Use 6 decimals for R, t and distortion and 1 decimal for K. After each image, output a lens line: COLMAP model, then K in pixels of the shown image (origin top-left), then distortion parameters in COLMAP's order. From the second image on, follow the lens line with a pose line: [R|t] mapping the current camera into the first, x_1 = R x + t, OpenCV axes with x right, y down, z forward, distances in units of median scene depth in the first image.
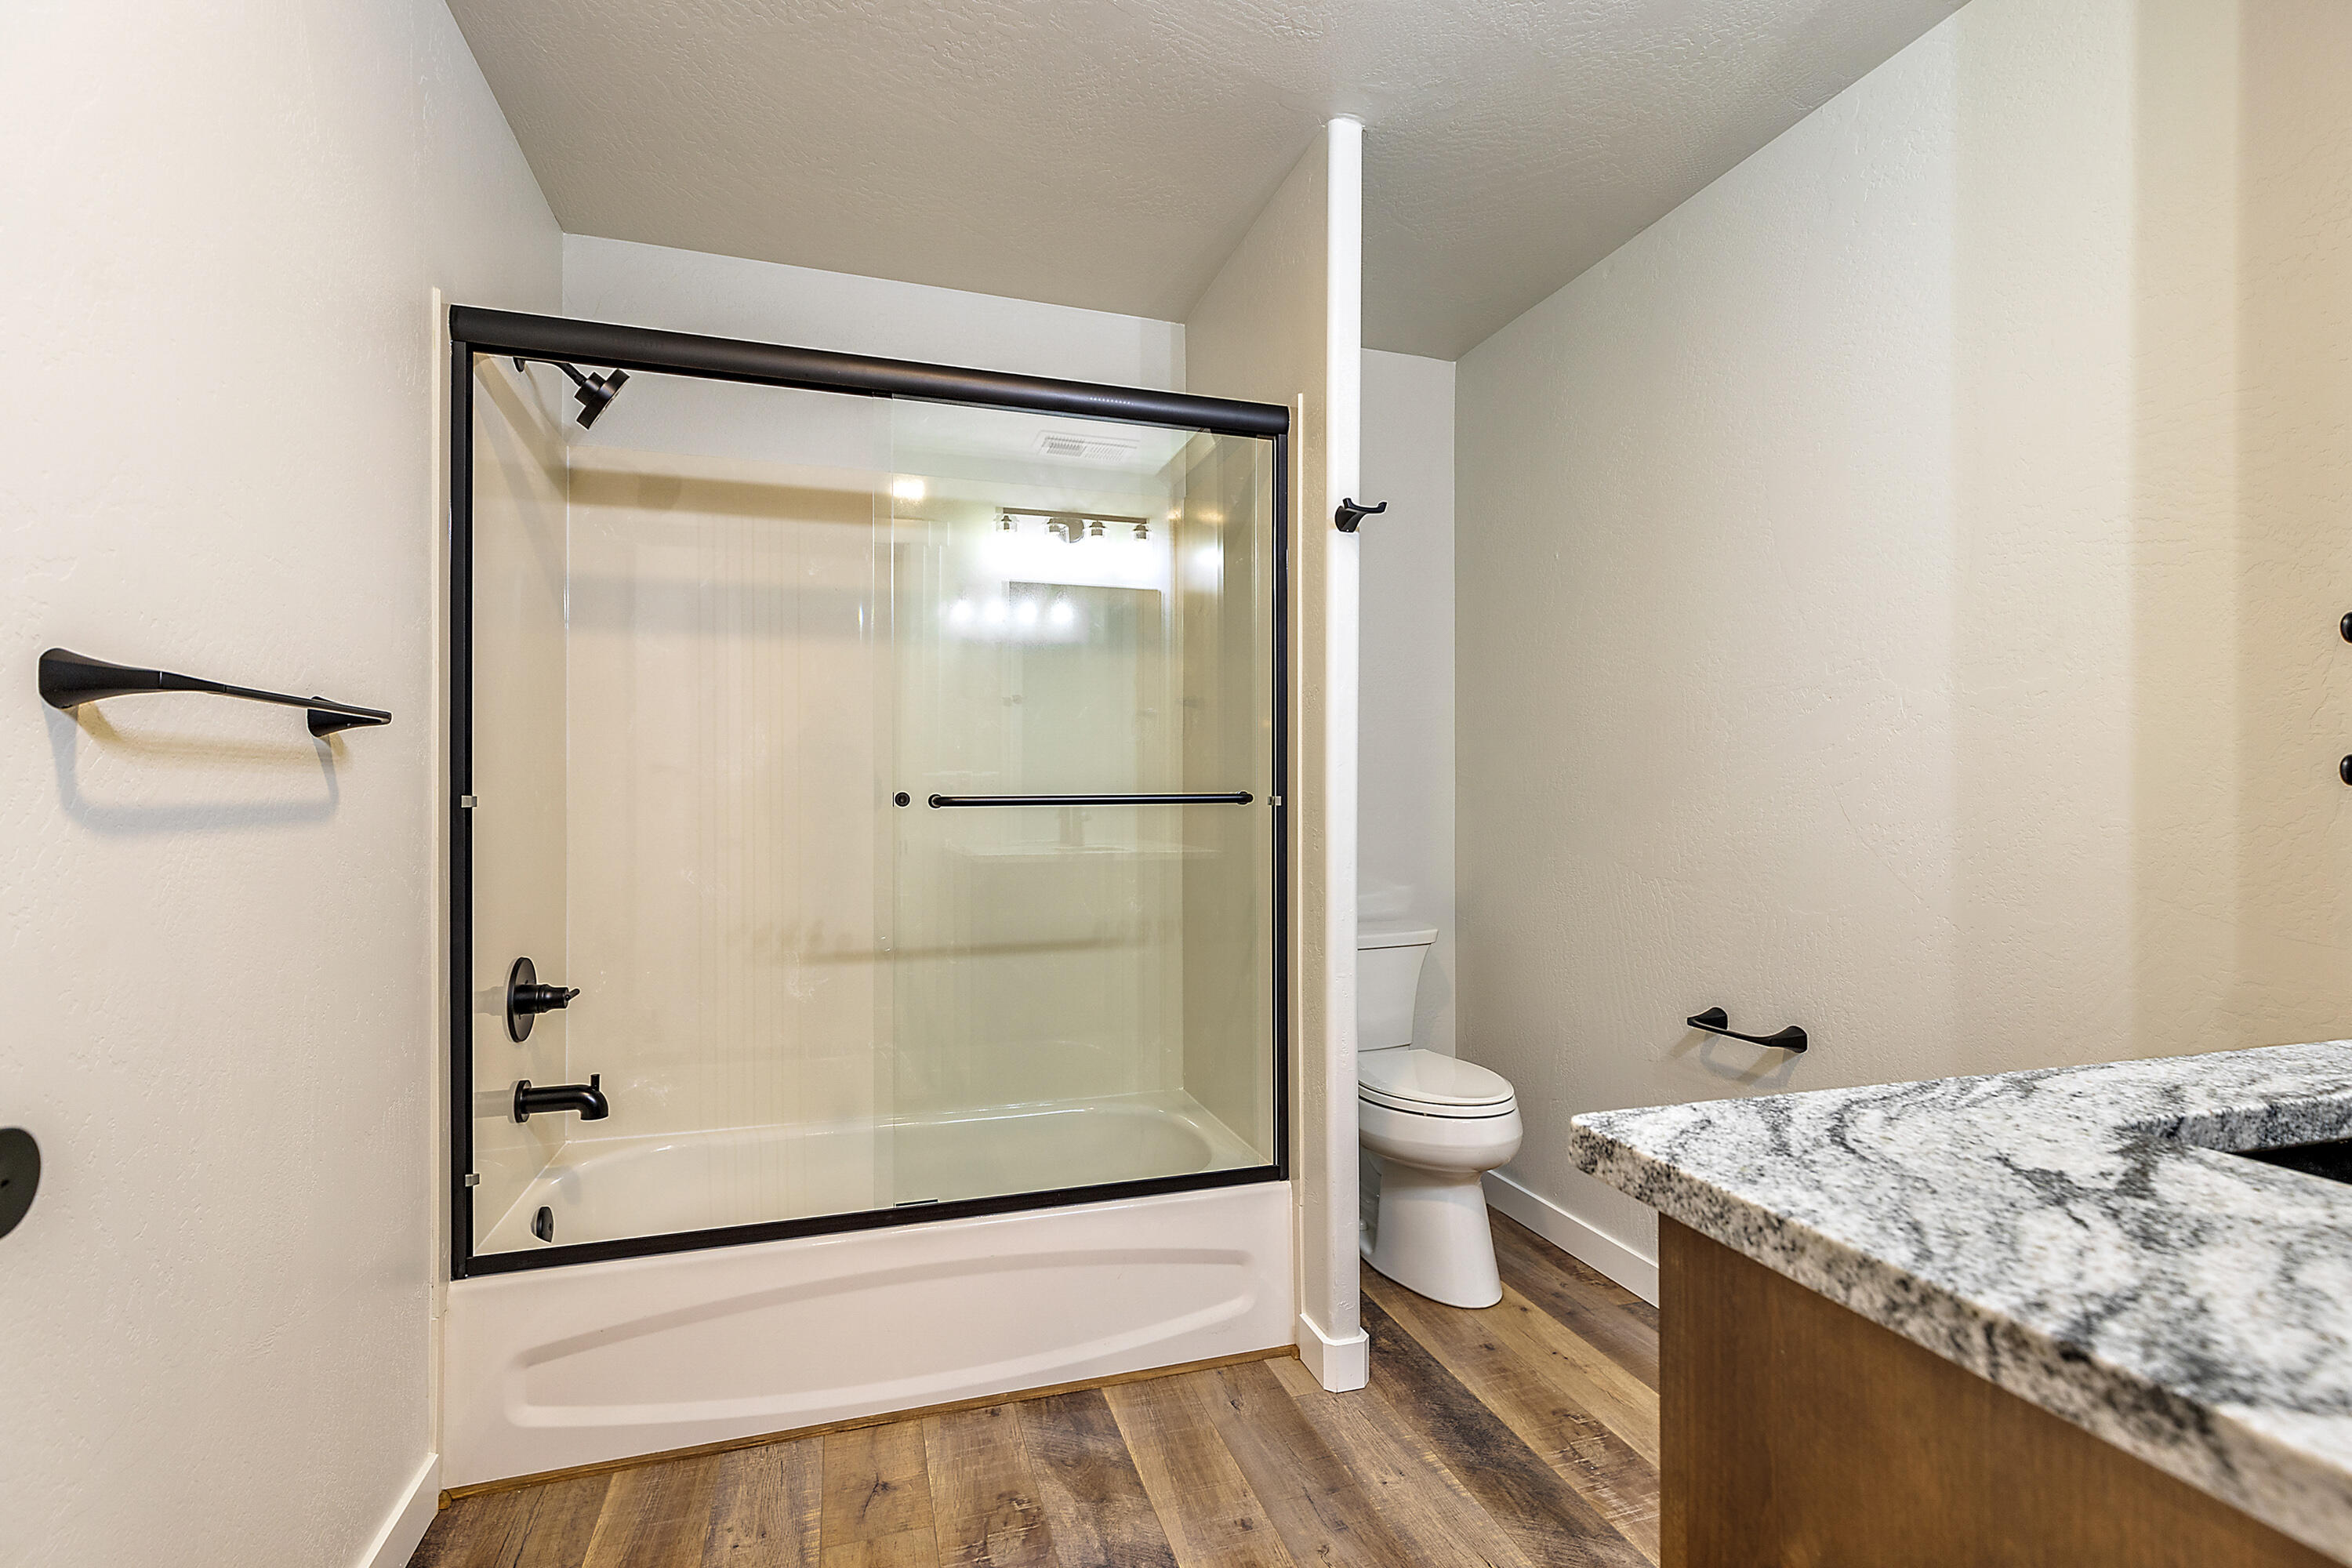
lens RADIAL K [[1068.8, 0, 1176.0], [0, 1068.8, 784.0], [0, 0, 1]] dist [-0.002288, -0.000468]
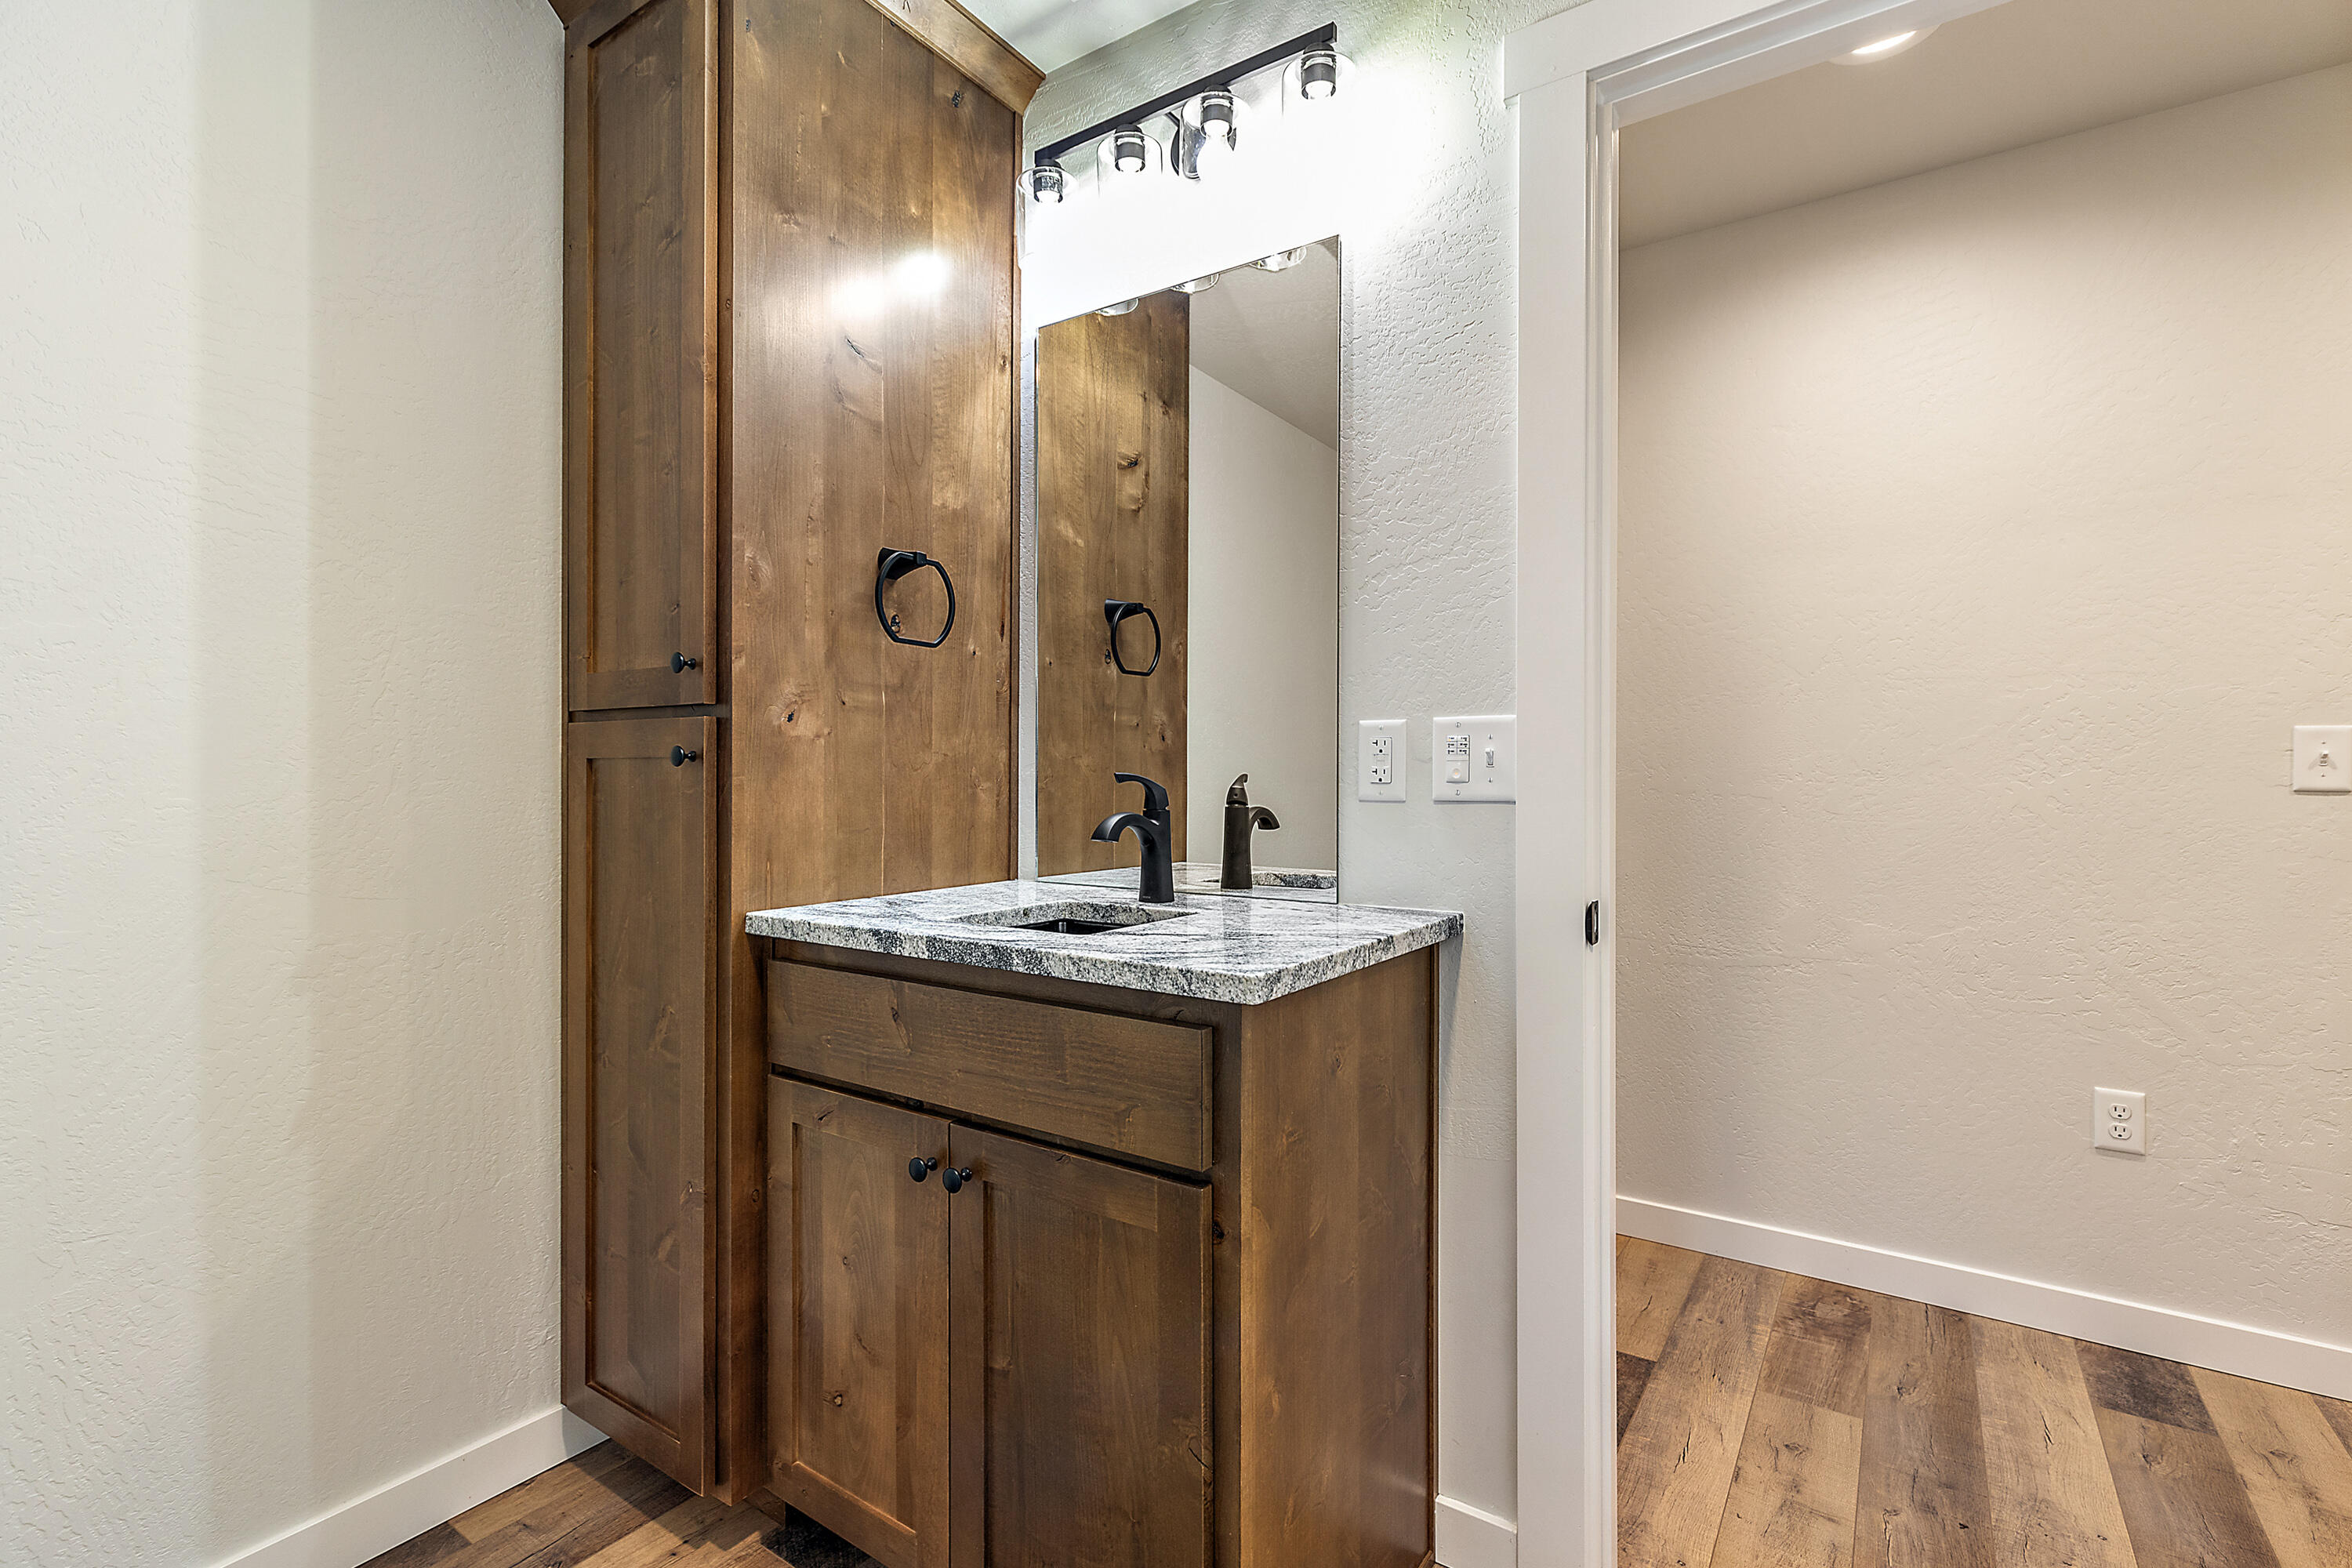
lens RADIAL K [[1068.7, 0, 1177.4], [0, 1068.7, 778.1], [0, 0, 1]] dist [0.006897, -0.000202]
pose [[-0.612341, -0.003479, 0.790586, -0.859540], [-0.009077, 0.999955, -0.002630, 0.024619], [-0.790541, -0.008787, -0.612346, 2.175233]]
